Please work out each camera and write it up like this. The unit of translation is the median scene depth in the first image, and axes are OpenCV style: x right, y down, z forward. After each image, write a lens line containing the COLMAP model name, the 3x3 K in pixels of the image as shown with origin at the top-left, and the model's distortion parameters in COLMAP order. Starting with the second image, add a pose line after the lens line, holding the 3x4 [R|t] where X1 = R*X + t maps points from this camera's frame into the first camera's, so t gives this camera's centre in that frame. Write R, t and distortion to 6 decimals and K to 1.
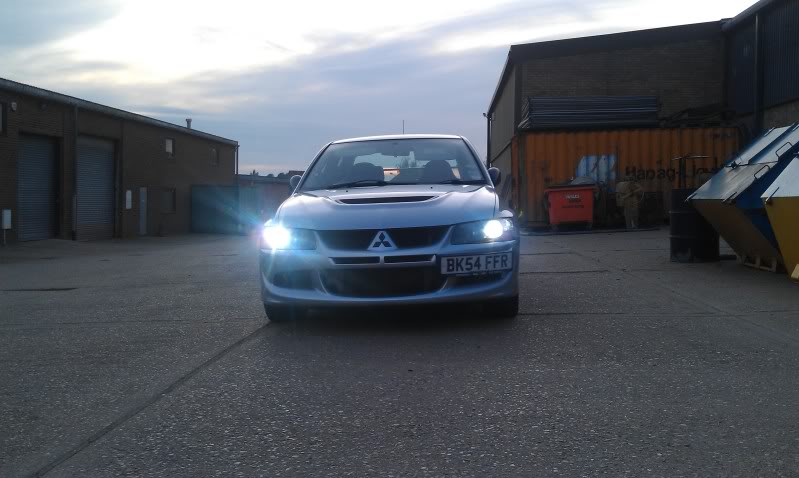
lens RADIAL K [[807.9, 0, 392.6], [0, 807.9, 227.0], [0, 0, 1]] dist [0.108853, -0.416477]
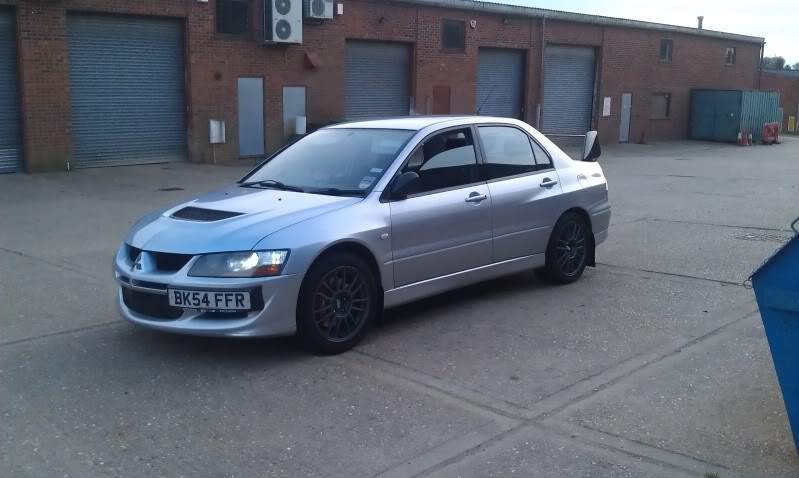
lens RADIAL K [[795.0, 0, 399.5], [0, 795.0, 239.0], [0, 0, 1]] dist [0.113446, -0.412605]
pose [[0.764348, 0.125662, -0.632440, 0.193815], [-0.027256, 0.986246, 0.163021, -0.041153], [0.644228, -0.107367, 0.757260, 0.103536]]
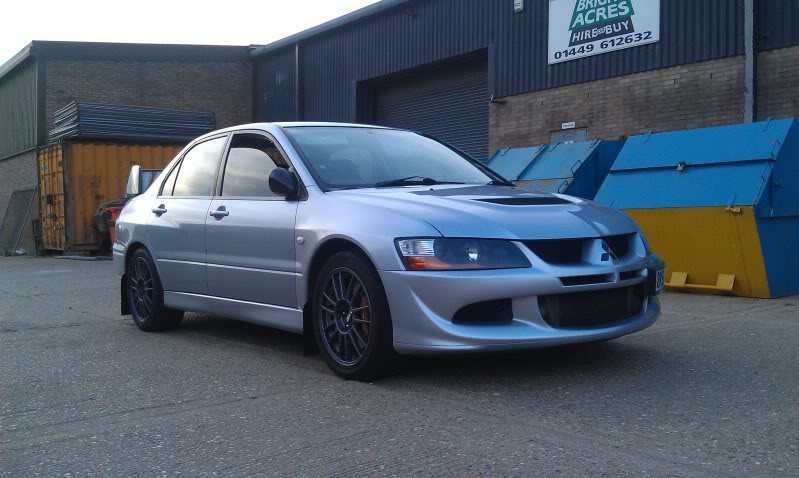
lens RADIAL K [[807.9, 0, 392.6], [0, 807.9, 227.0], [0, 0, 1]] dist [0.108853, -0.416477]
pose [[0.757951, -0.000966, 0.652311, -0.150191], [0.020362, 0.999547, -0.022179, 0.001389], [-0.651993, 0.030093, 0.757627, 0.123765]]
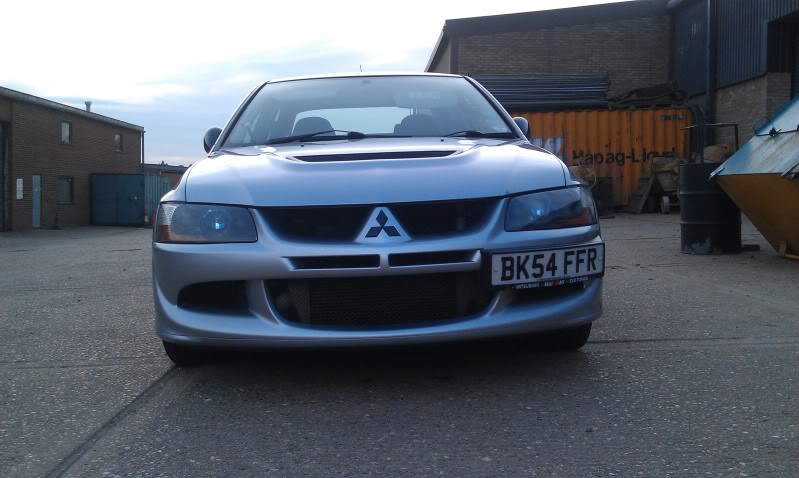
lens RADIAL K [[807.9, 0, 392.6], [0, 807.9, 227.0], [0, 0, 1]] dist [0.108853, -0.416477]
pose [[0.994498, -0.005977, 0.104585, -0.014189], [0.005006, 0.999942, 0.009548, 0.002972], [-0.104636, -0.008972, 0.994470, 0.104084]]
